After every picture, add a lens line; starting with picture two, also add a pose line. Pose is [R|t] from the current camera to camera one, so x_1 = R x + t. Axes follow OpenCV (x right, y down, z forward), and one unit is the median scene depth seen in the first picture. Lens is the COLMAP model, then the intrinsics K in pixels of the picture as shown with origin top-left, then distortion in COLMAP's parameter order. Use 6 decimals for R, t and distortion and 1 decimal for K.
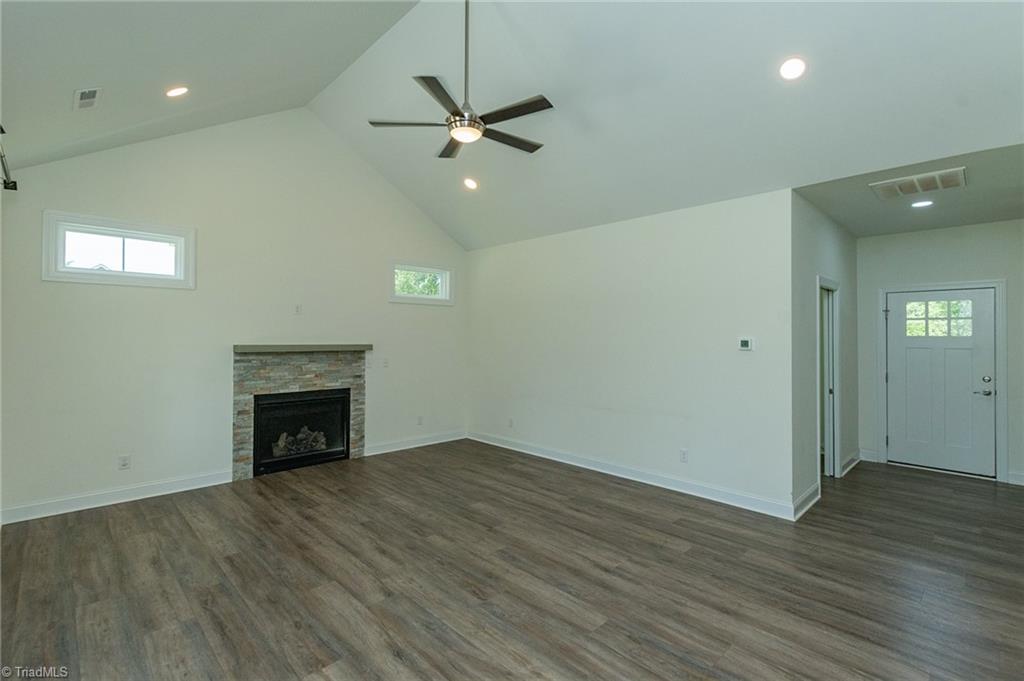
lens RADIAL K [[467.7, 0, 512.3], [0, 467.7, 332.5], [0, 0, 1]] dist [0.004966, -0.000235]
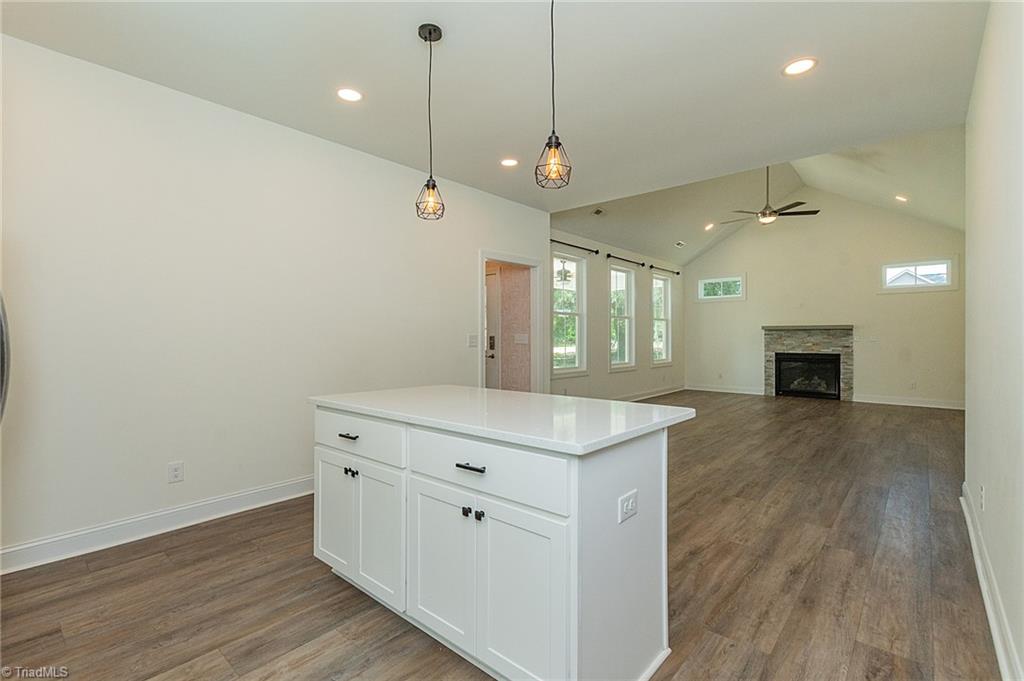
lens RADIAL K [[467.7, 0, 511.6], [0, 467.7, 336.4], [0, 0, 1]] dist [0.004966, -0.000235]
pose [[0.084948, 0.002240, -0.996383, 1.110910], [0.019685, 0.999799, 0.003926, 0.036204], [0.996191, -0.019947, 0.084887, -0.195062]]
